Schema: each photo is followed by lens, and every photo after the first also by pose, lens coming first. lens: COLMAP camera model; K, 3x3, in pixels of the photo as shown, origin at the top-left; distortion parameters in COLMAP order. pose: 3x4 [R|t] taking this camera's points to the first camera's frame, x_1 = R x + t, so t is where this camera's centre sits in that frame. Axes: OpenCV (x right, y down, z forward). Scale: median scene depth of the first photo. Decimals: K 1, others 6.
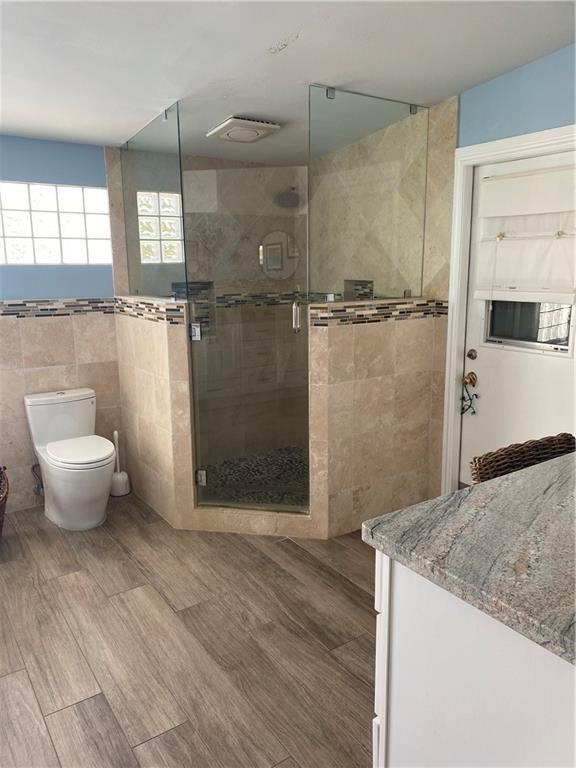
lens RADIAL K [[583.8, 0, 288.0], [0, 583.8, 384.0], [0, 0, 1]] dist [0.101342, -0.000204]
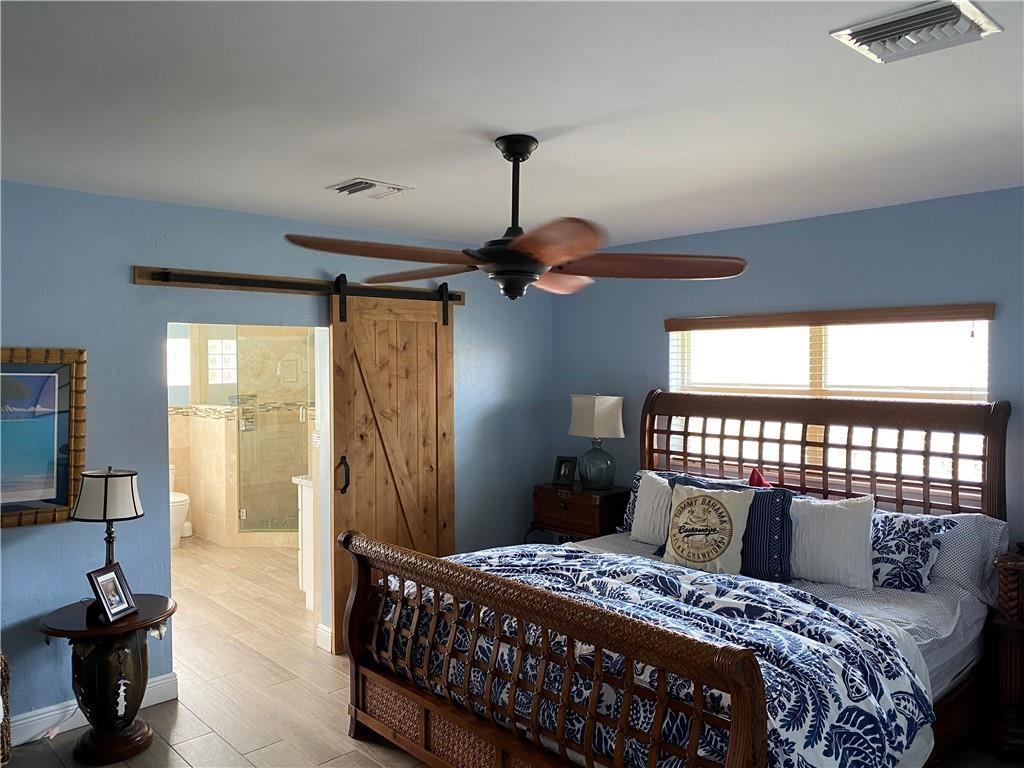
lens RADIAL K [[788.4, 0, 512.0], [0, 788.4, 384.0], [0, 0, 1]] dist [-0.000050, 0.000026]
pose [[0.987762, 0.001865, 0.155956, 0.223374], [0.026446, 0.983446, -0.179261, 0.194922], [-0.153709, 0.181192, 0.971361, -1.177531]]
